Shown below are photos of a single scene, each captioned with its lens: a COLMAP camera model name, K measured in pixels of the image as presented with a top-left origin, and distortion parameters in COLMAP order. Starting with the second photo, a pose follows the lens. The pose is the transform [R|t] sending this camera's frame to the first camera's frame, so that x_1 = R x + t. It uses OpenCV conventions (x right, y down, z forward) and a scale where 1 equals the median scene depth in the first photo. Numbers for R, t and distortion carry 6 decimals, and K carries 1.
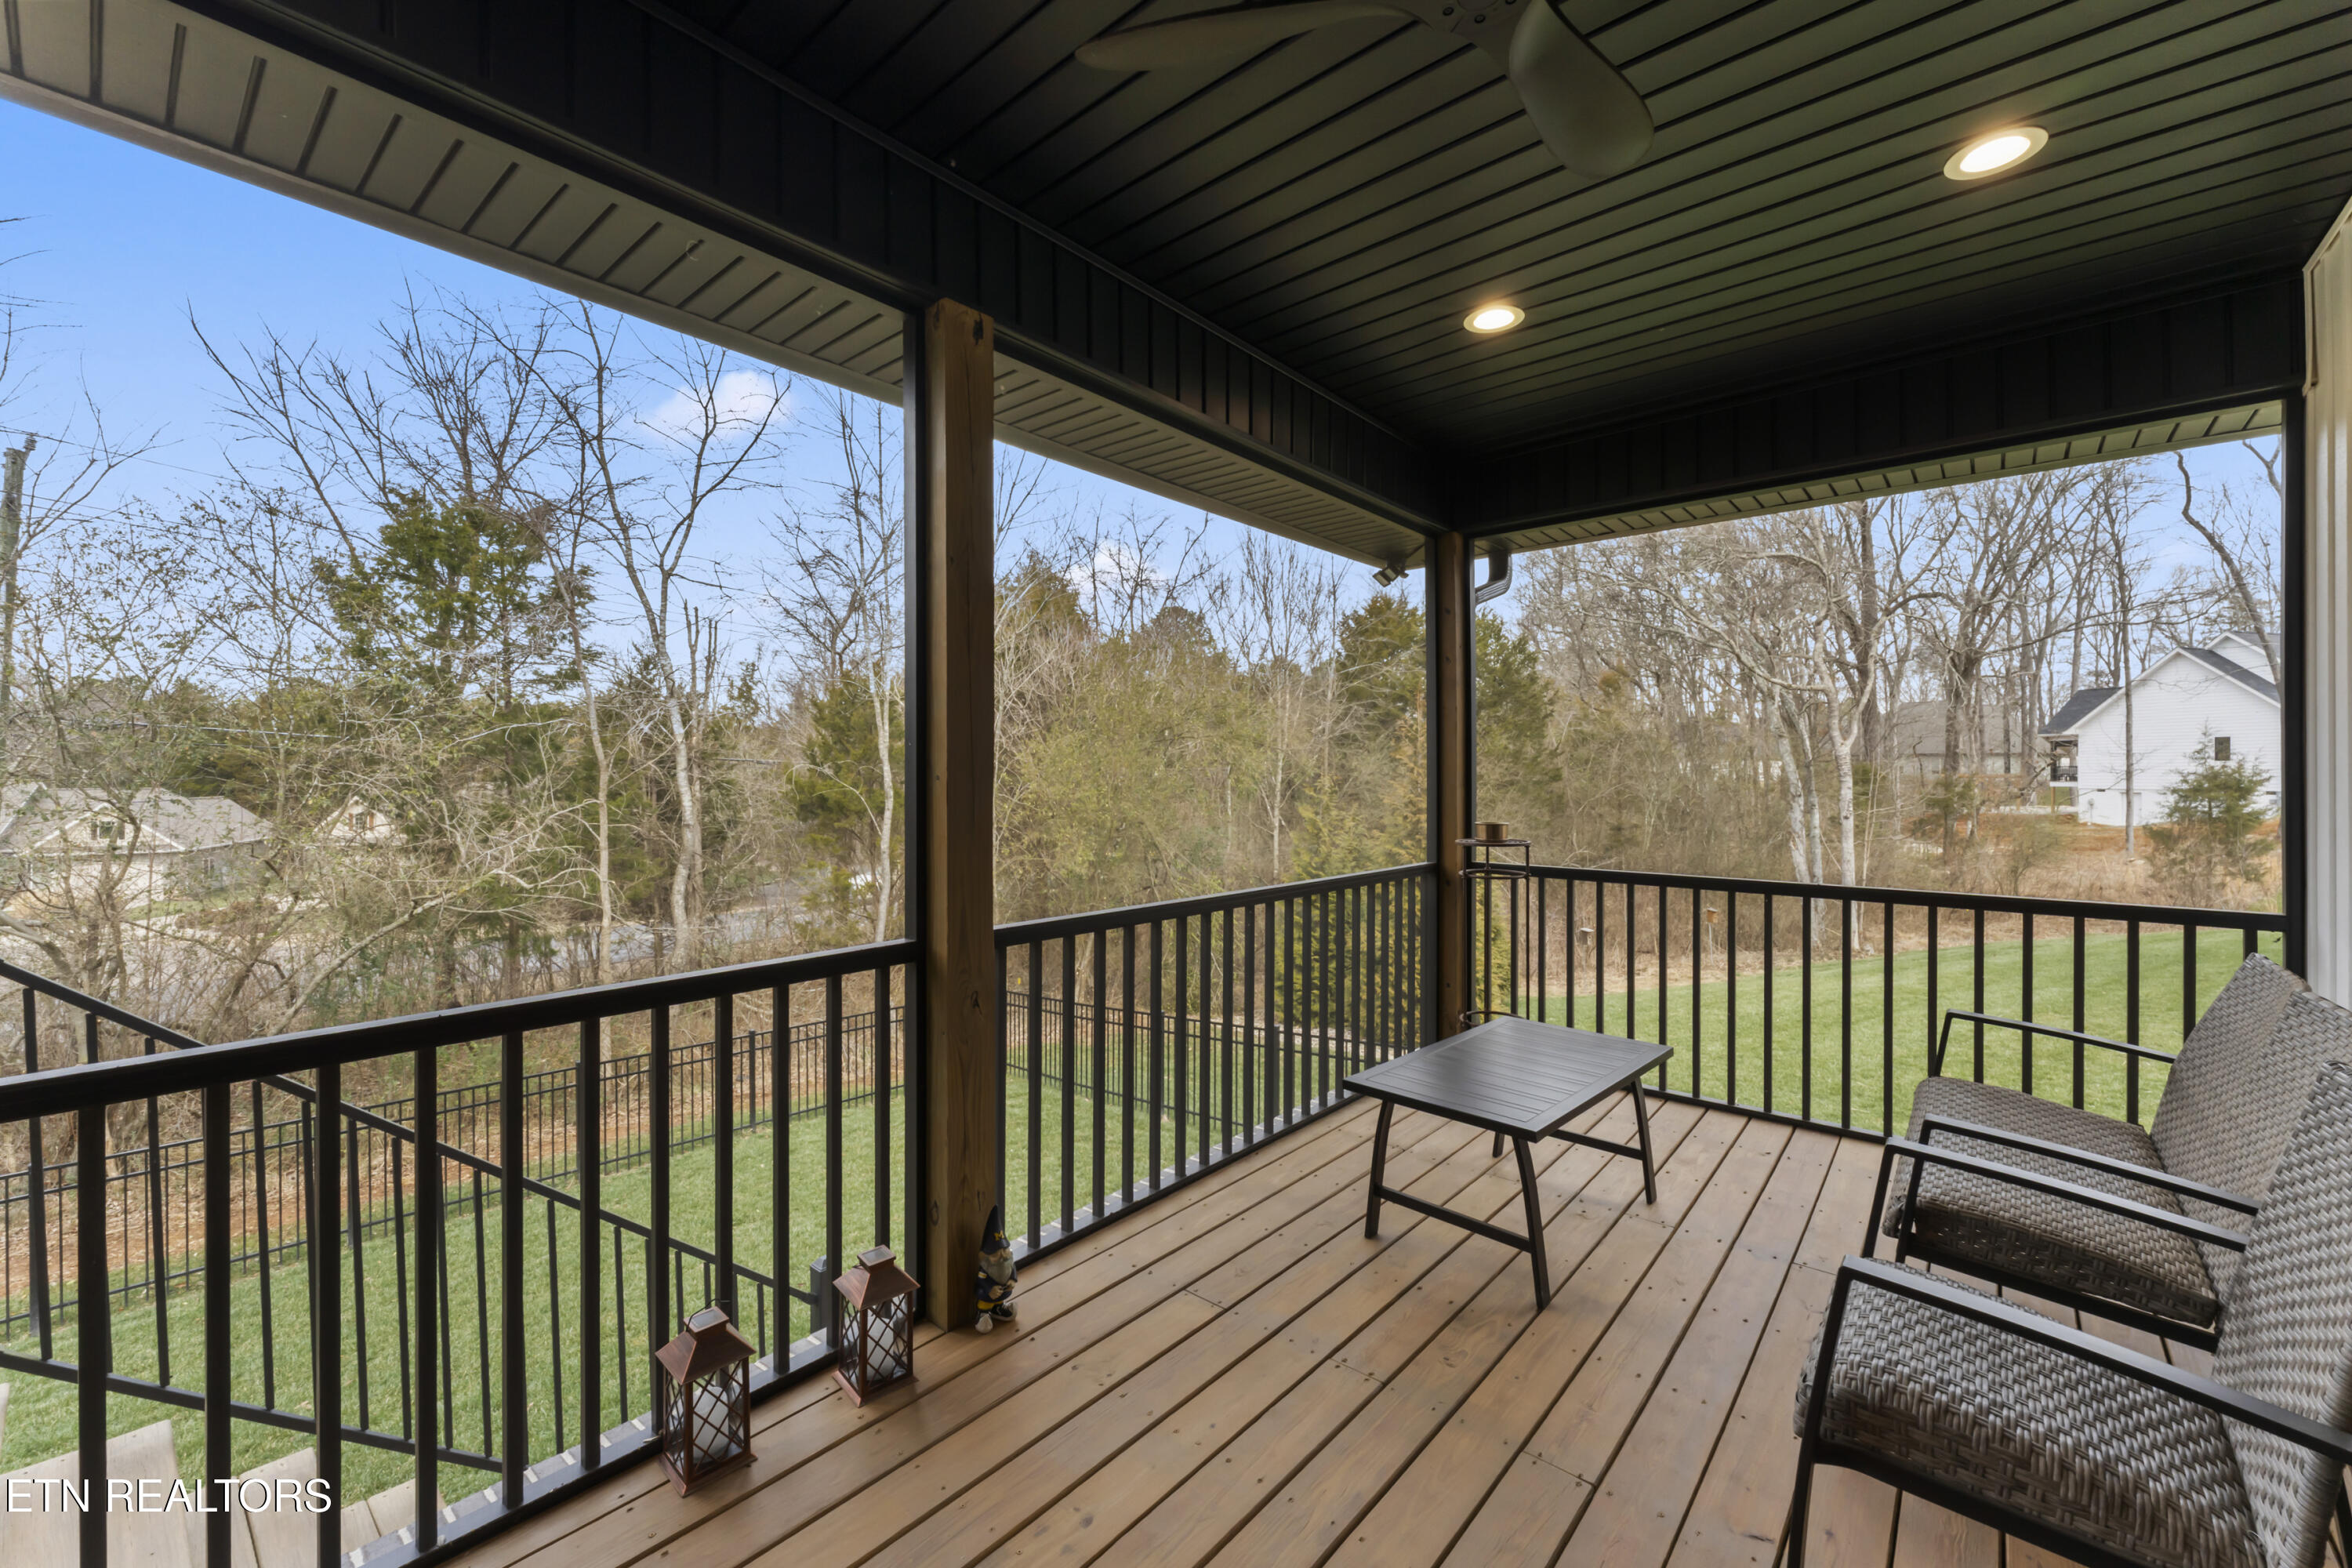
lens RADIAL K [[941.0, 0, 1173.3], [0, 941.0, 776.0], [0, 0, 1]] dist [-0.001523, -0.000209]
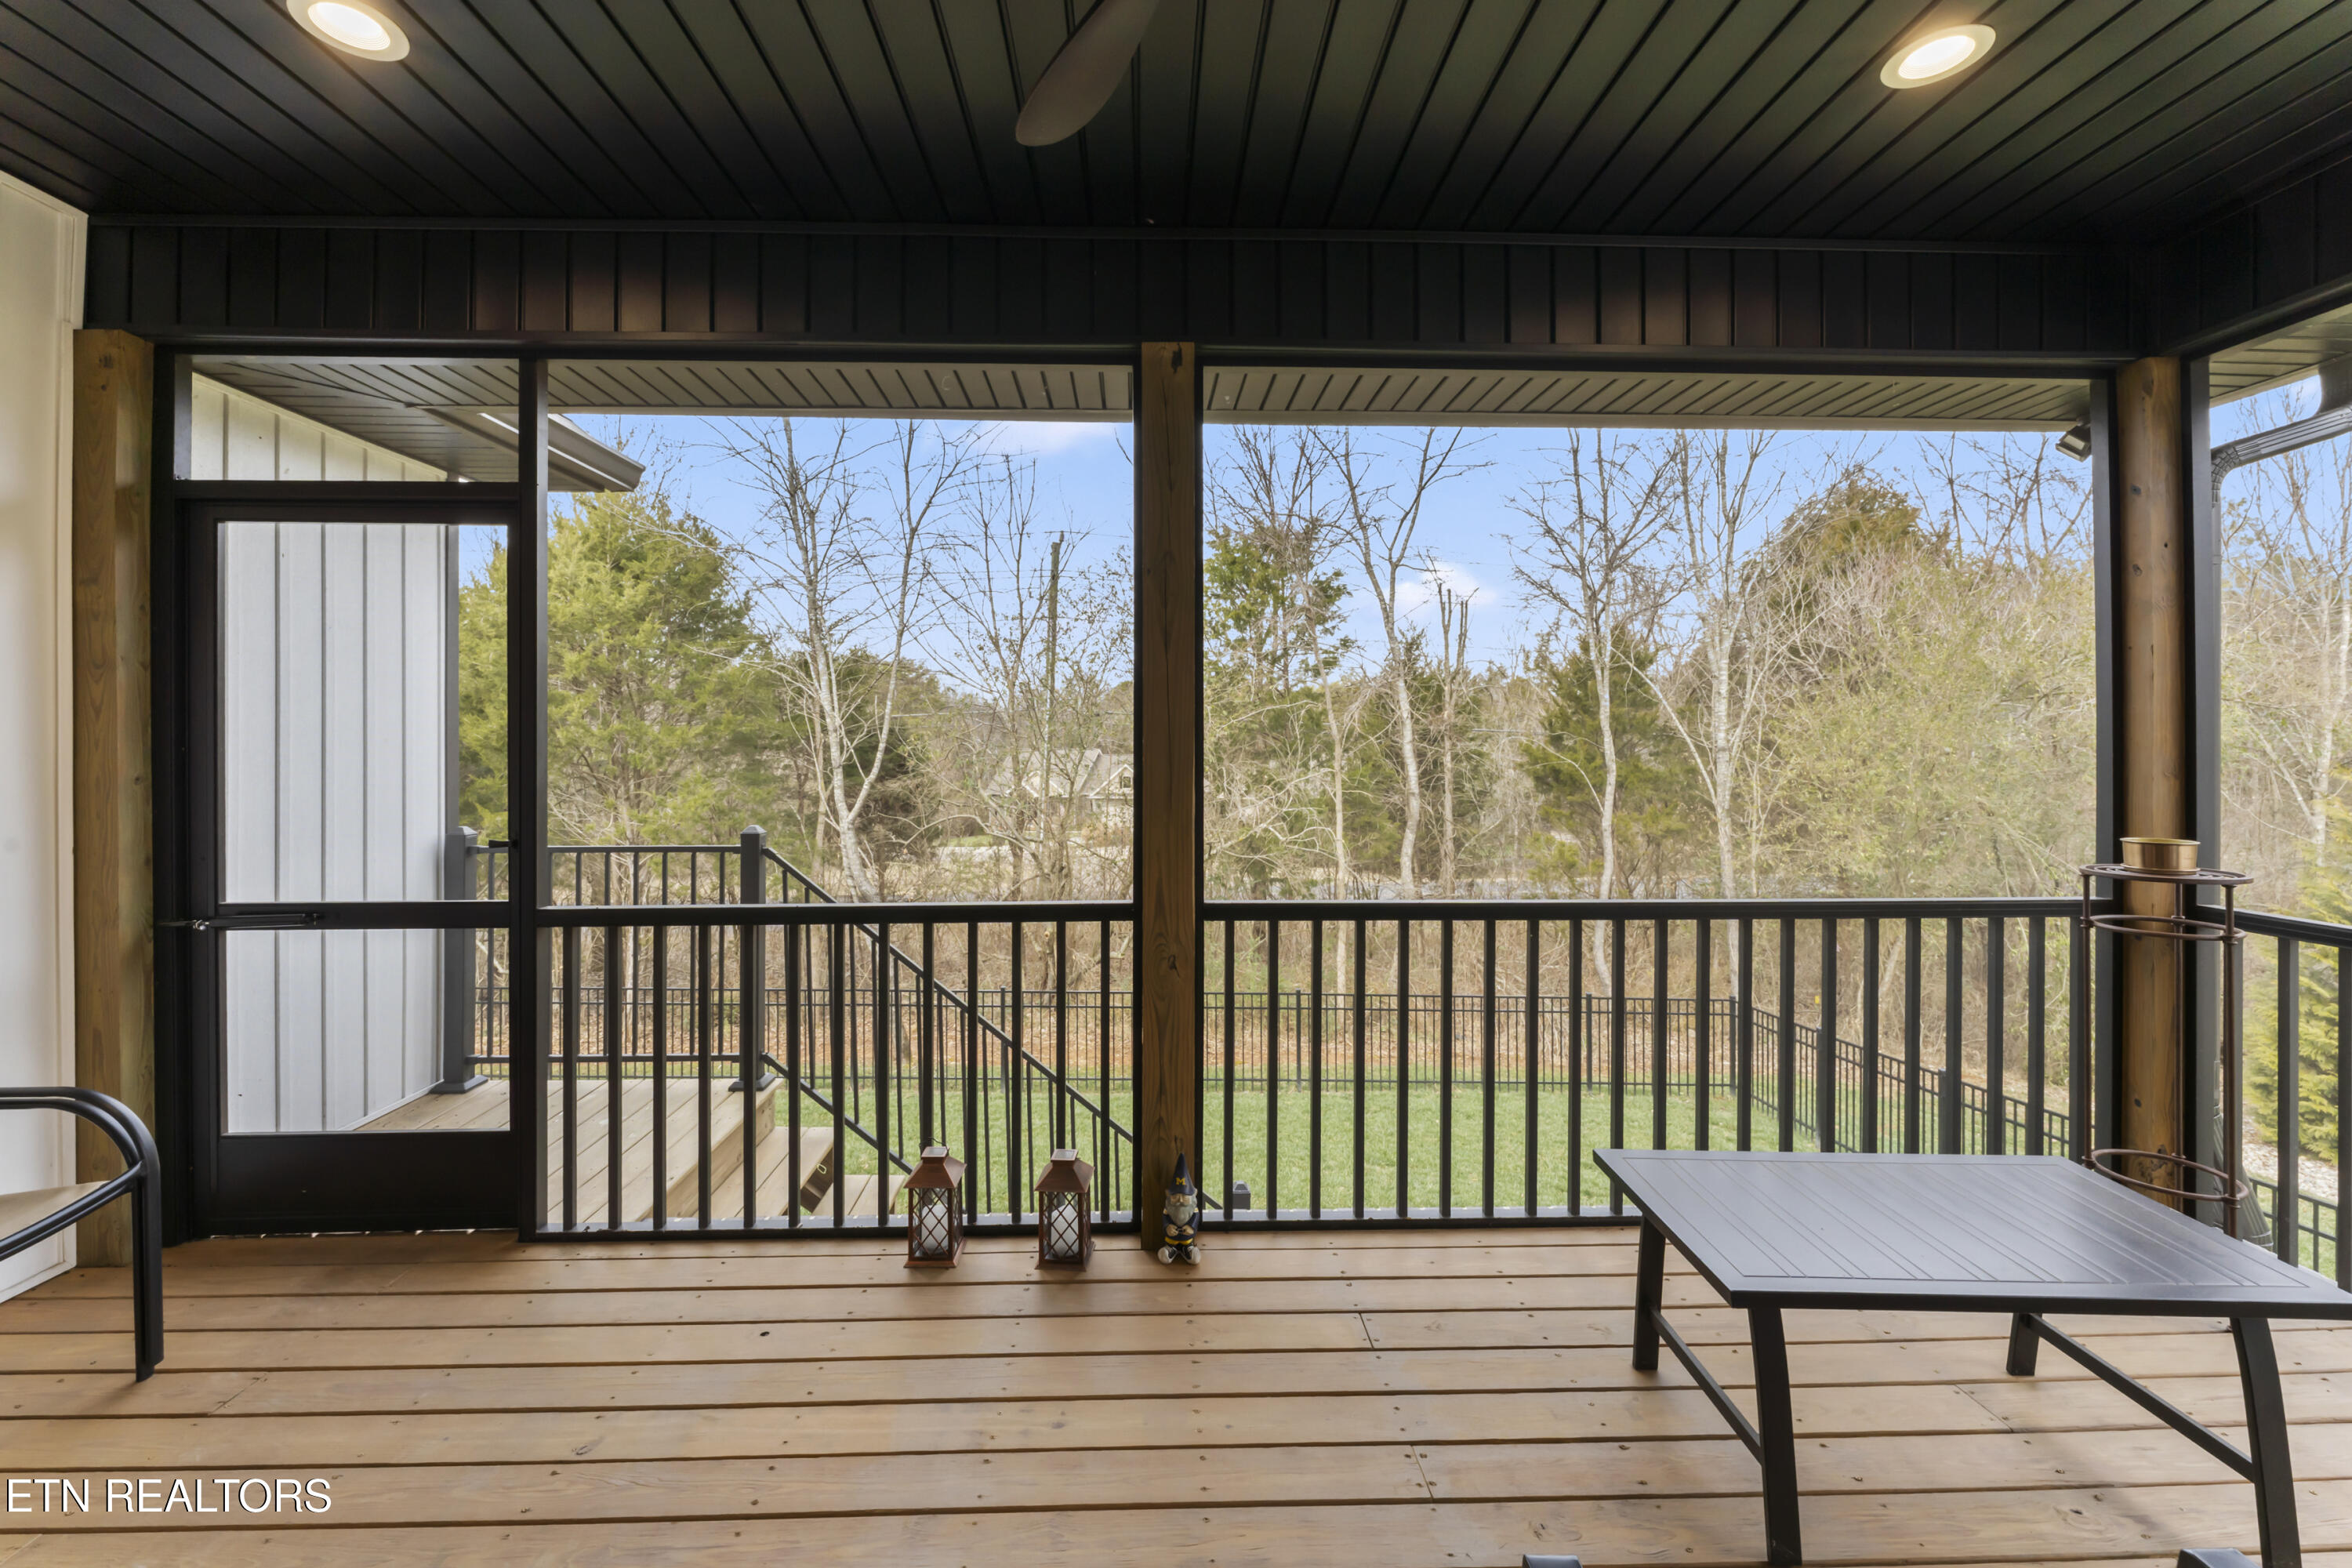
lens RADIAL K [[958.7, 0, 1166.2], [0, 958.7, 743.8], [0, 0, 1]] dist [0.000346, -0.000052]
pose [[0.680643, -0.002909, -0.732610, 0.545213], [0.001270, 0.999995, -0.002790, -0.014944], [0.732614, 0.000969, 0.680643, 0.199505]]
